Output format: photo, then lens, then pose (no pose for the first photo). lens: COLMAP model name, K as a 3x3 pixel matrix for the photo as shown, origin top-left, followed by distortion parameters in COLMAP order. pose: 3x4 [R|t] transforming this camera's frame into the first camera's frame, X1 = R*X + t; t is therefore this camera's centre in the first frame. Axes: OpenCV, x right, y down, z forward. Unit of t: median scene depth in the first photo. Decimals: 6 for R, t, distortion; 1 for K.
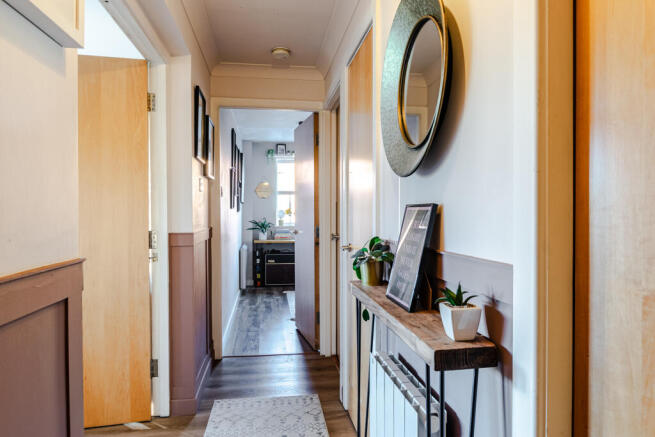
lens RADIAL K [[423.7, 0, 327.5], [0, 423.7, 218.2], [0, 0, 1]] dist [0.001908, -0.005200]
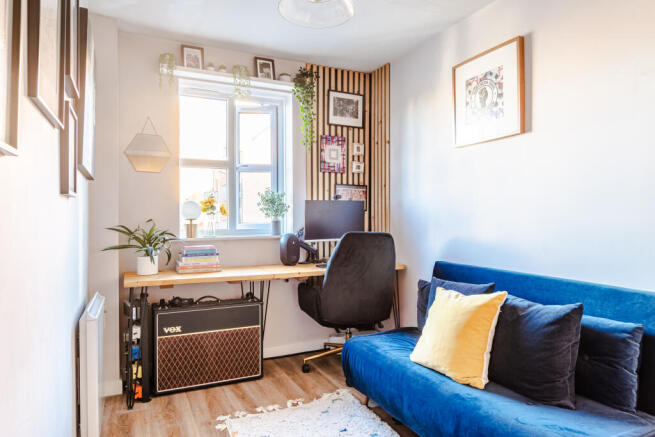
lens RADIAL K [[423.7, 0, 329.2], [0, 423.7, 219.2], [0, 0, 1]] dist [0.001908, -0.005200]
pose [[0.956776, -0.001962, 0.290820, -0.105816], [0.001119, 0.999995, 0.003064, -0.002007], [-0.290825, -0.002606, 0.956773, 0.573451]]
